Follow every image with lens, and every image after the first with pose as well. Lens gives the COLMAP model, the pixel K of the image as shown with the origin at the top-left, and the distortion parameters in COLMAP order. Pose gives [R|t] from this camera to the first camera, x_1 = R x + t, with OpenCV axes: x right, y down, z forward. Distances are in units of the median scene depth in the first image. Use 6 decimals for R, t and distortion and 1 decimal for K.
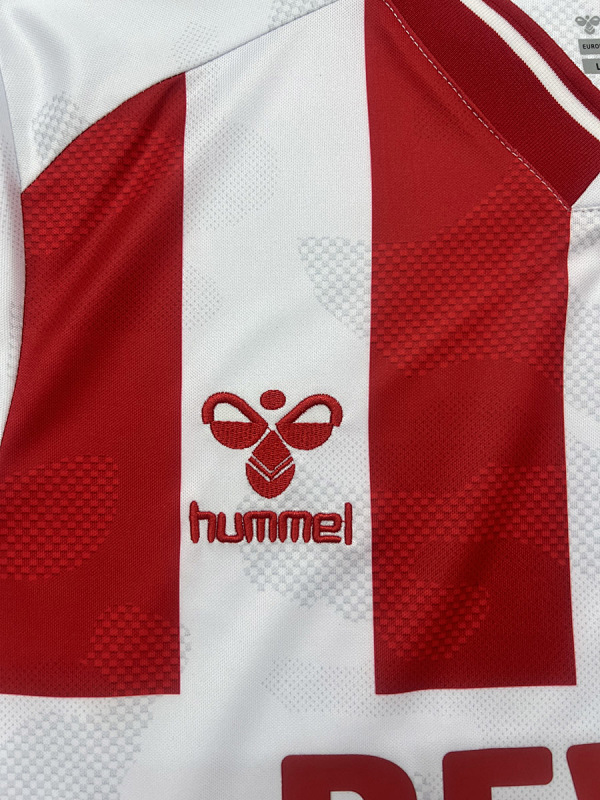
lens RADIAL K [[617.0, 0, 302.2], [0, 617.0, 403.2], [0, 0, 1]] dist [0.000602, -0.007303]
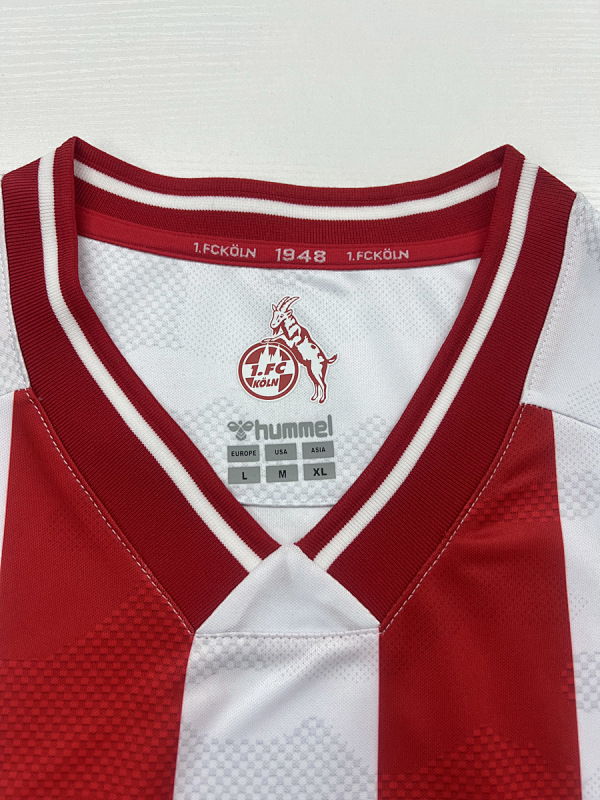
lens RADIAL K [[617.0, 0, 298.5], [0, 617.0, 401.4], [0, 0, 1]] dist [0.000602, -0.007303]
pose [[0.998889, 0.046672, -0.006560, 0.586641], [-0.047127, 0.990845, -0.126515, -0.560157], [0.000595, 0.126683, 0.991943, -0.005647]]
